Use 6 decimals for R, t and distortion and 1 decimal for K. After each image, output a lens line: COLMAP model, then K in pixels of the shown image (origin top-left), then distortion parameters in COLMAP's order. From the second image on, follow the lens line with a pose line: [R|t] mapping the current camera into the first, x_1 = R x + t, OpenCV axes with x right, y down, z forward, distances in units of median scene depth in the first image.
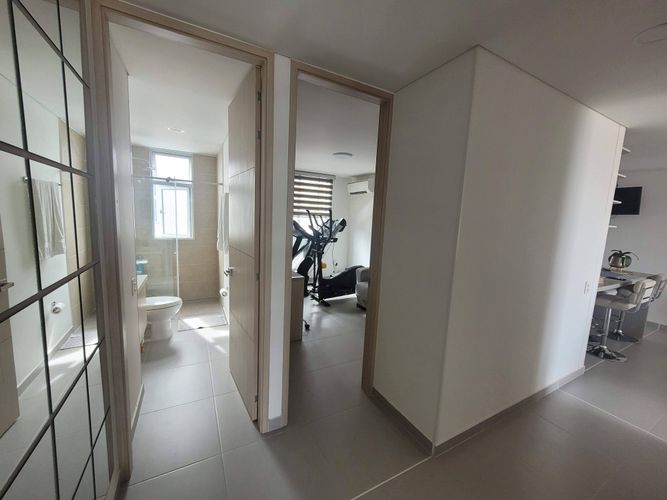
lens RADIAL K [[264.5, 0, 332.8], [0, 264.5, 248.9], [0, 0, 1]] dist [0.000585, 0.000234]
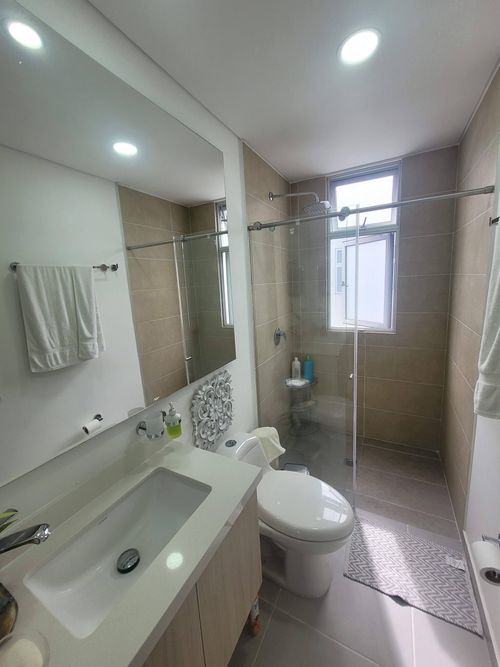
lens RADIAL K [[264.5, 0, 253.1], [0, 264.5, 330.3], [0, 0, 1]] dist [0.000585, 0.000234]
pose [[0.555755, 0.061467, -0.829071, -0.231439], [-0.016703, 0.997887, 0.062786, -0.063824], [0.831178, -0.021045, 0.555608, 0.444120]]
